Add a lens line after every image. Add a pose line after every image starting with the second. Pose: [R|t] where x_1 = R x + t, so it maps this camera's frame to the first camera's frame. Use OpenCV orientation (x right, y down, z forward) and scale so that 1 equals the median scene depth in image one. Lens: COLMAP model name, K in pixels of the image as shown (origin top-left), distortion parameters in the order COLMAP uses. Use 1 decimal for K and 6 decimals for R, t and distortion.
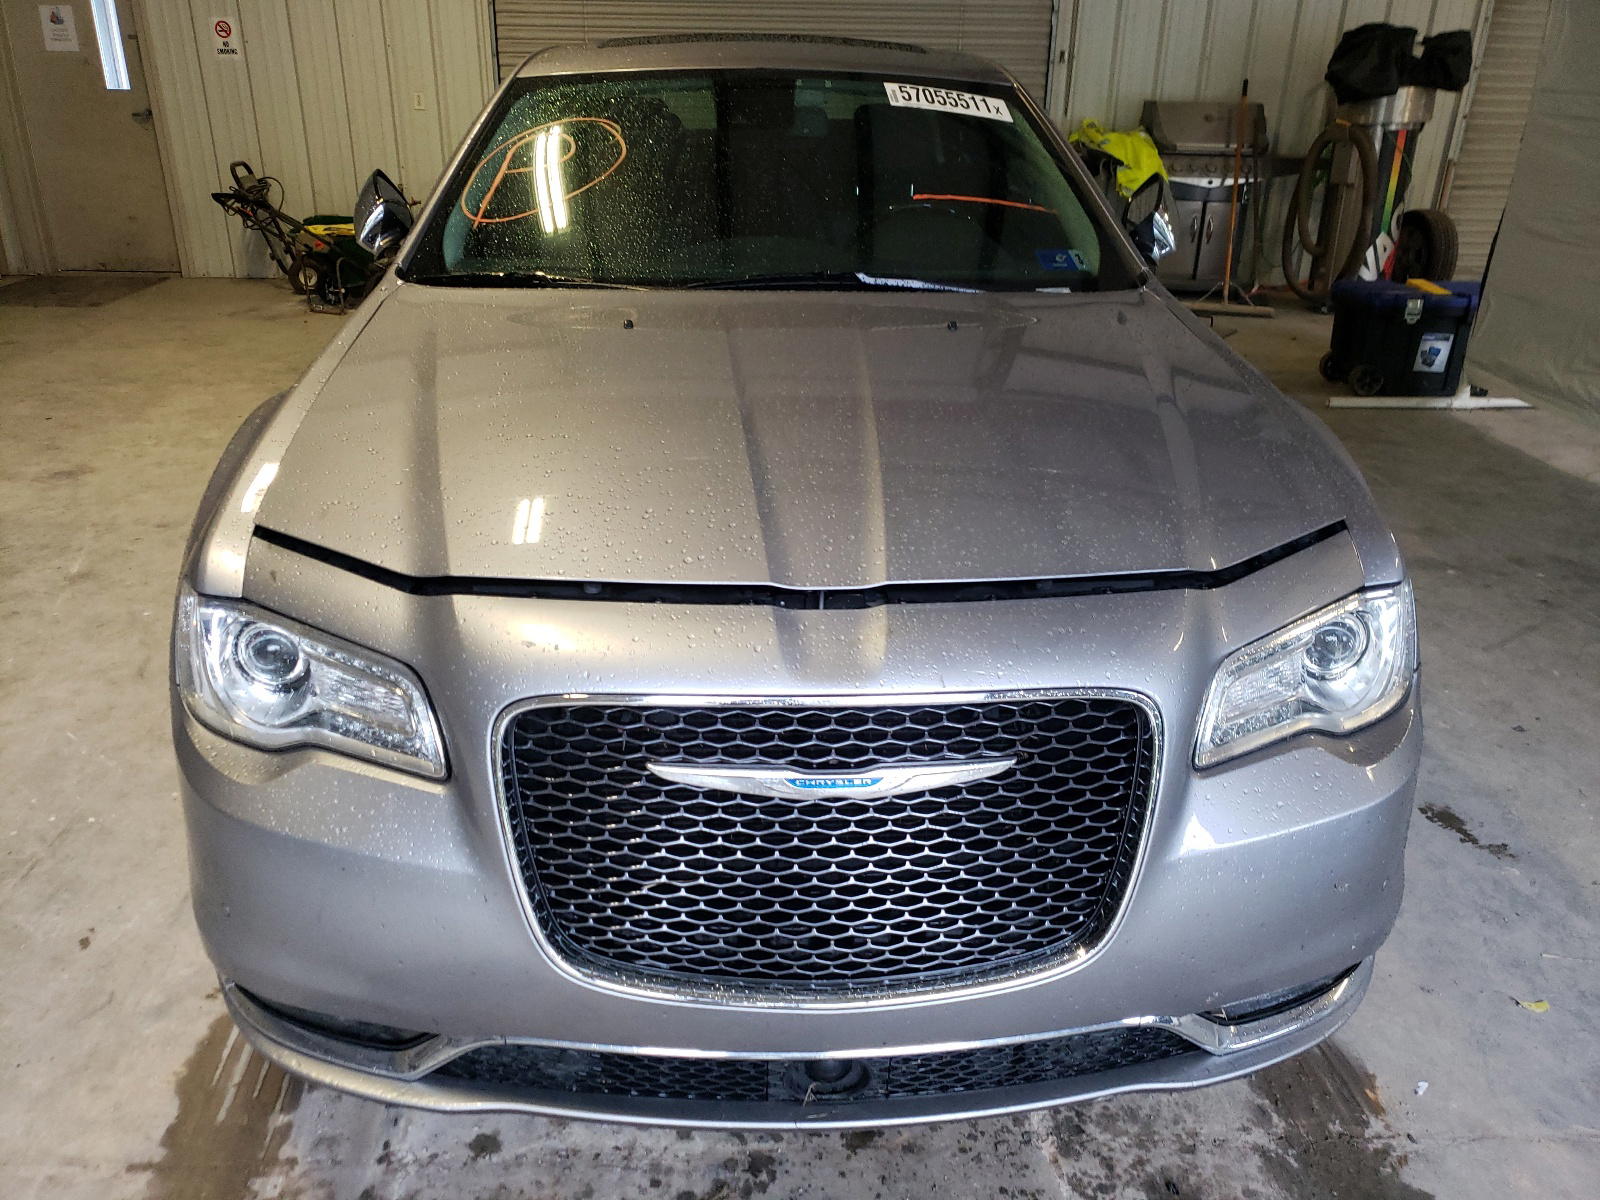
lens RADIAL K [[1230.4, 0, 800.9], [0, 1230.4, 554.9], [0, 0, 1]] dist [0.006007, -0.000154]
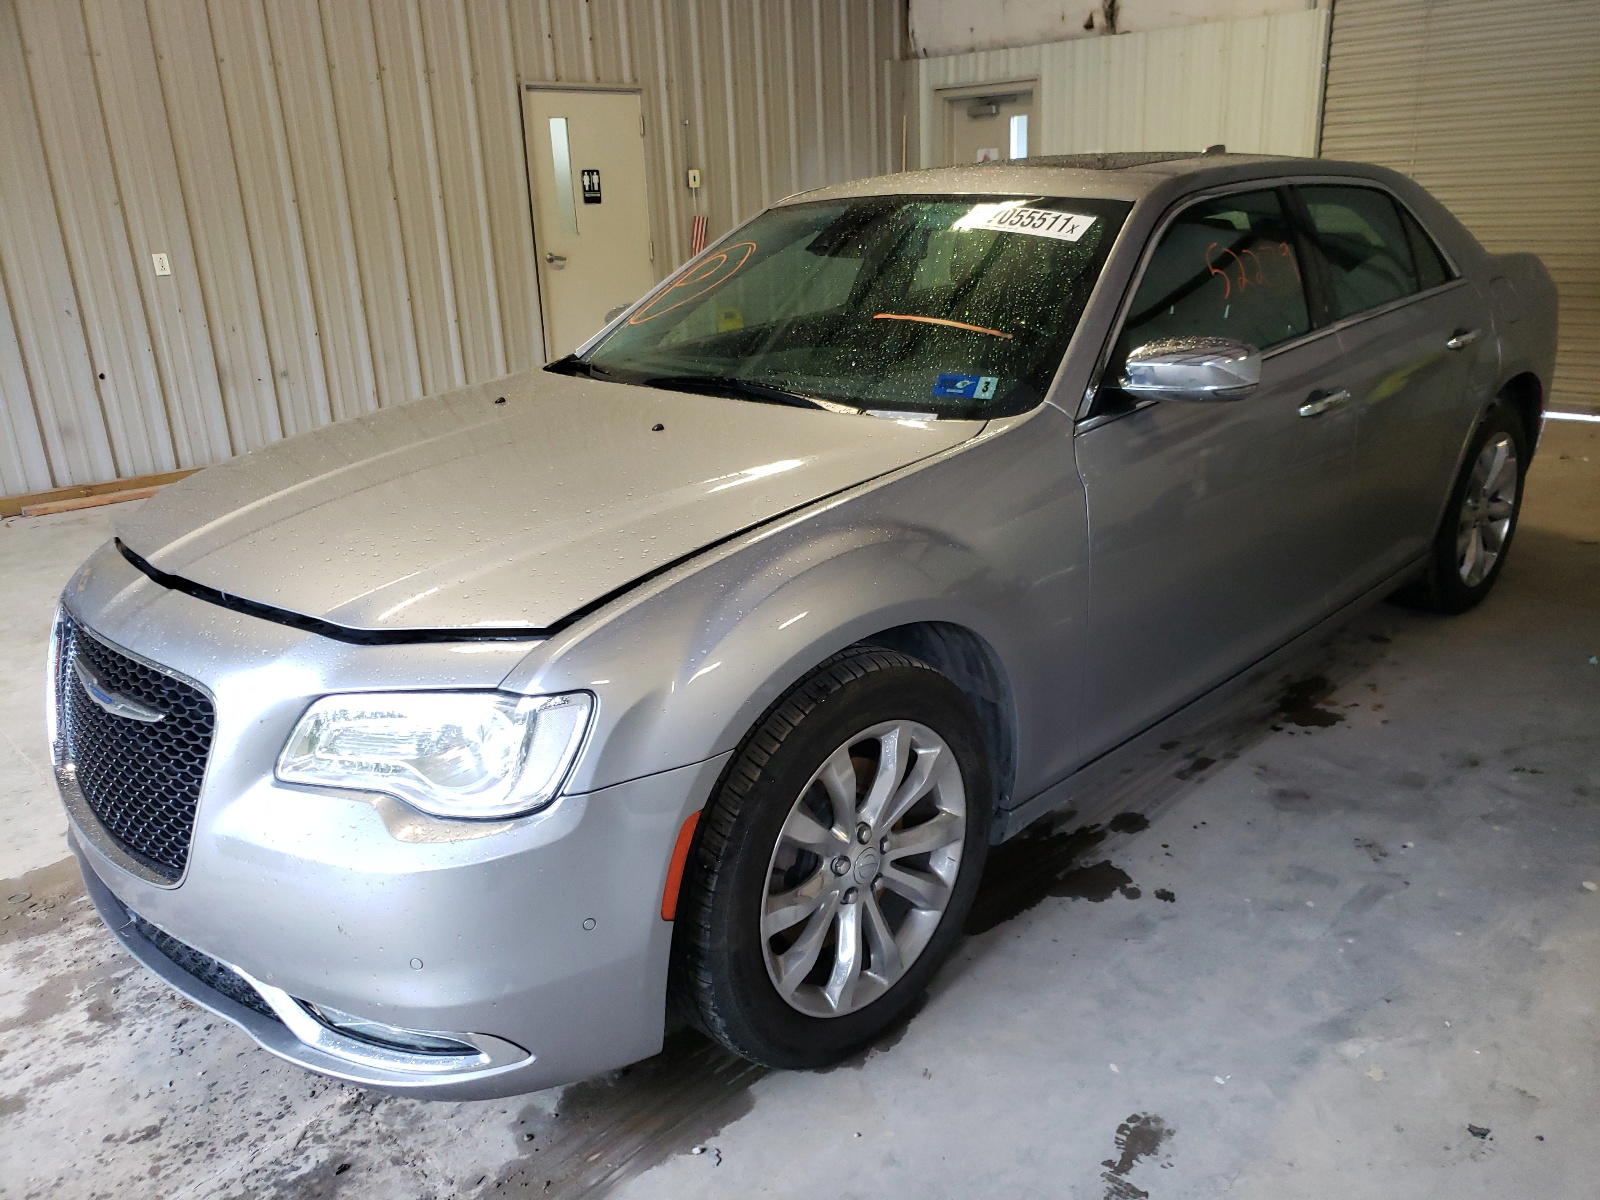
lens RADIAL K [[1180.4, 0, 800.0], [0, 1180.4, 600.0], [0, 0, 1]] dist [0.005375, 0.001788]
pose [[0.684860, 0.191464, -0.703071, 1.228265], [-0.225435, 0.973198, 0.045430, -0.140544], [0.692926, 0.127384, 0.709667, 0.438290]]
